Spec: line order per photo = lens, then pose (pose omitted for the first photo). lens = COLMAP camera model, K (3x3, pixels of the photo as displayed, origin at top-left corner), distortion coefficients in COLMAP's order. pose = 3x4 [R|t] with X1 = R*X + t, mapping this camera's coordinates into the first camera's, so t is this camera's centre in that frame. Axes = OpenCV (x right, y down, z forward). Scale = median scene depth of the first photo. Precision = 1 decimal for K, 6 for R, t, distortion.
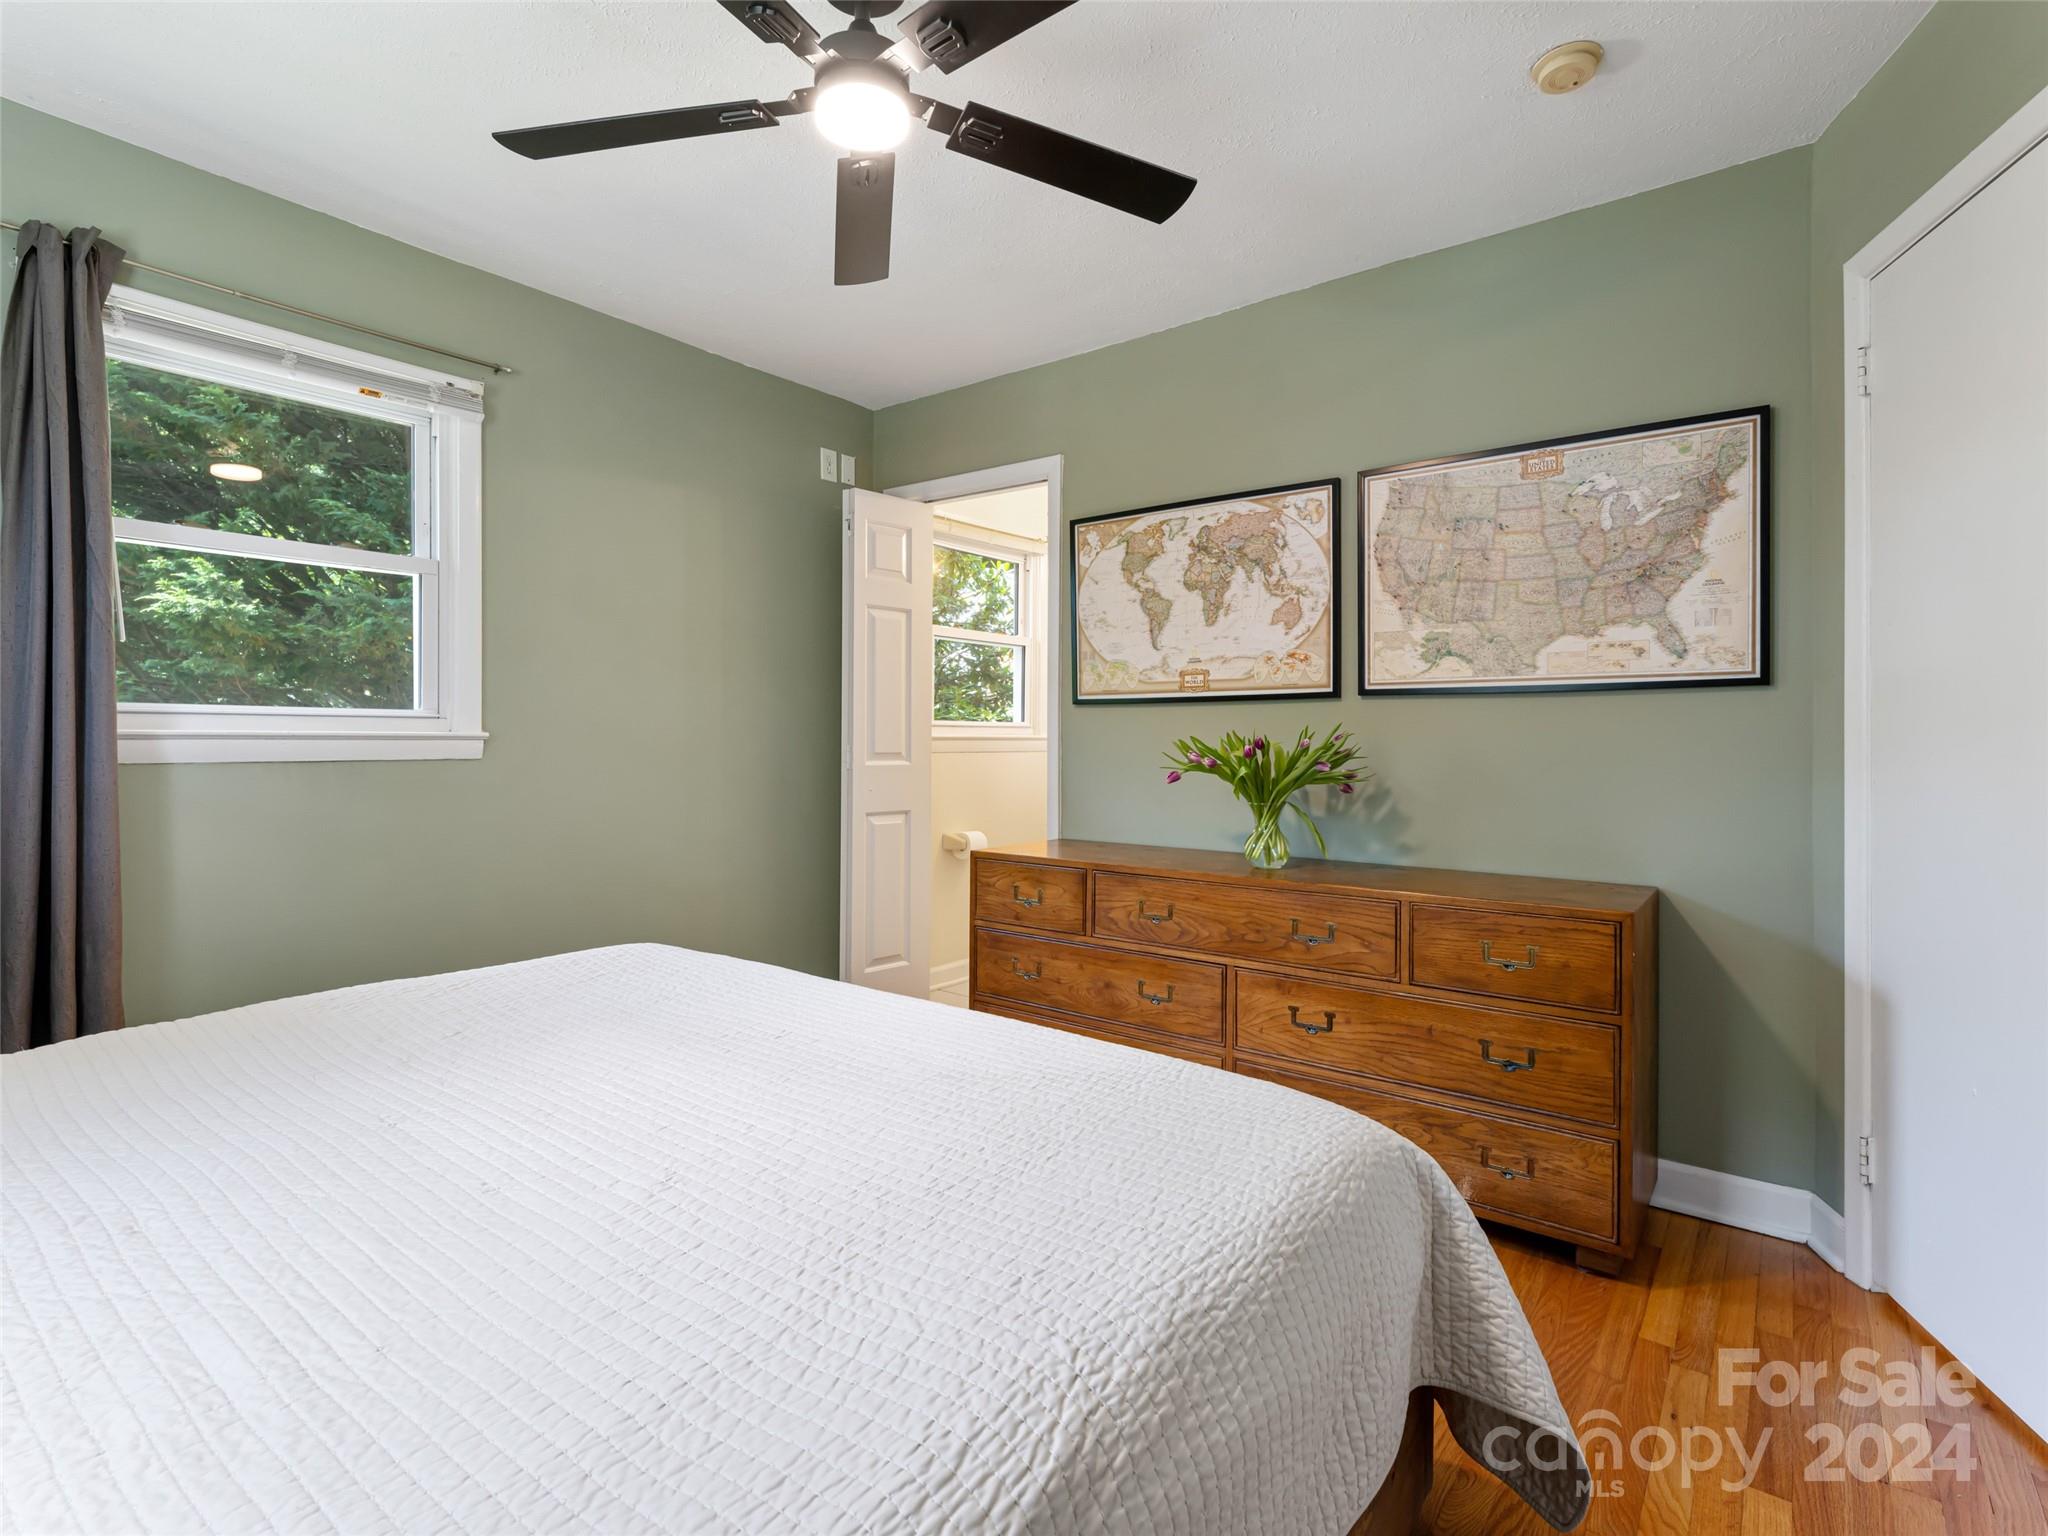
lens RADIAL K [[990.3, 0, 1022.4], [0, 990.3, 752.9], [0, 0, 1]] dist [0.003417, 0.000694]
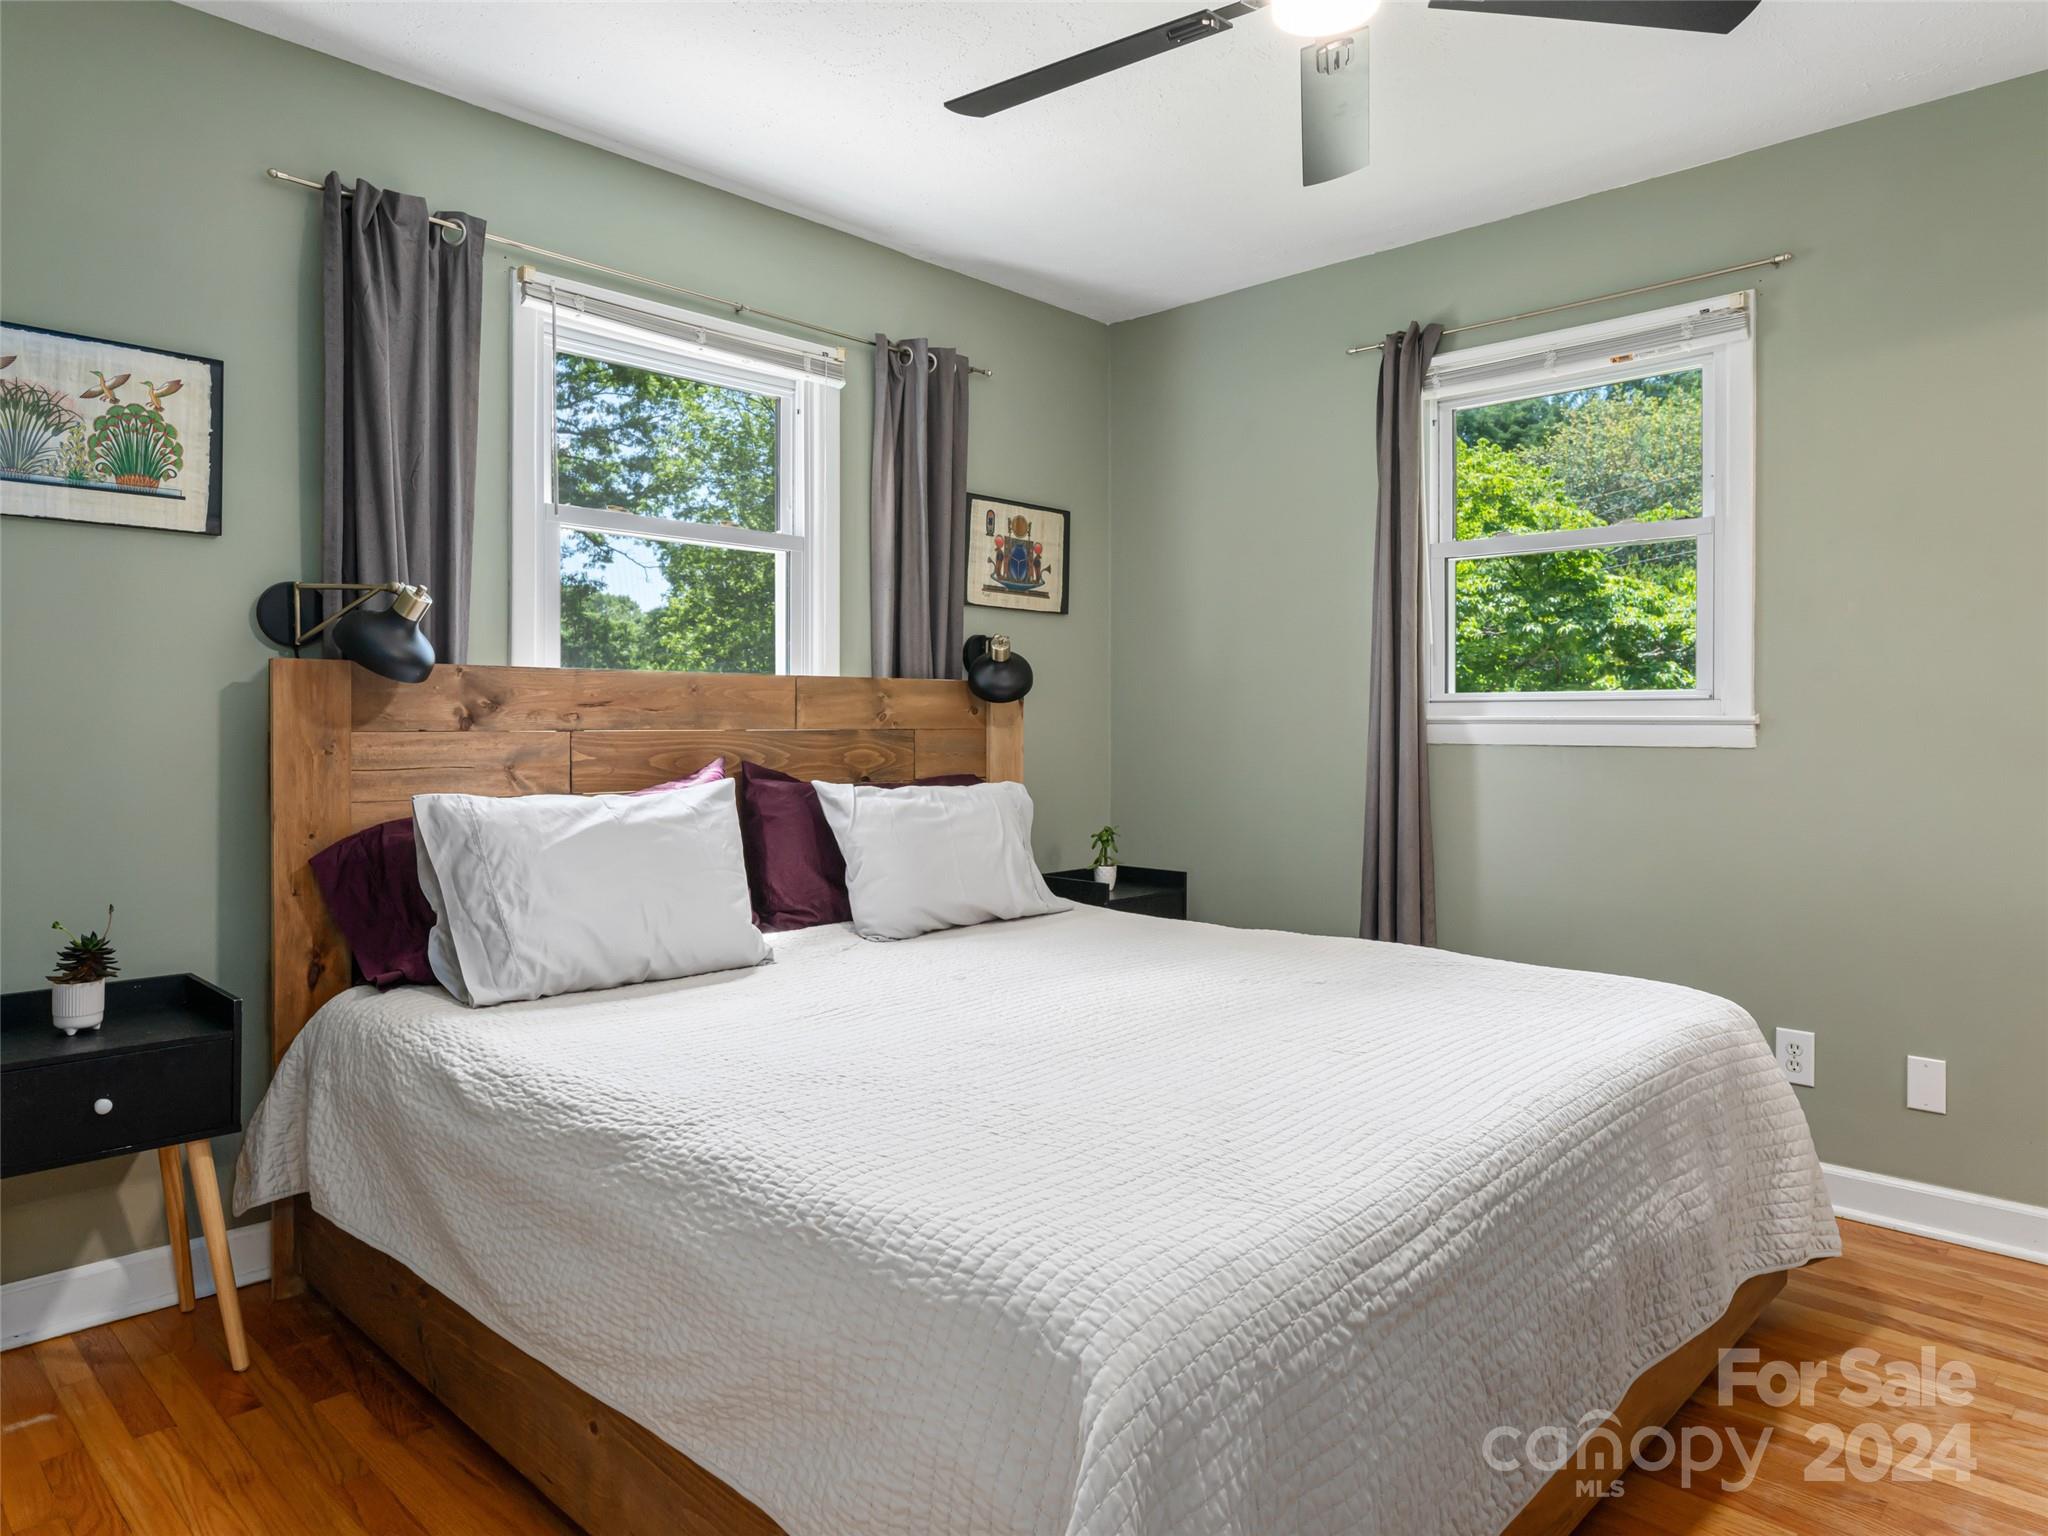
lens RADIAL K [[1316.2, 0, 1022.8], [0, 1316.2, 755.3], [0, 0, 1]] dist [0.001686, 0.000038]
pose [[-0.112384, 0.022227, -0.993416, 1.670700], [-0.015603, 0.999587, 0.024130, -0.012861], [0.993542, 0.018212, -0.111991, 1.447042]]
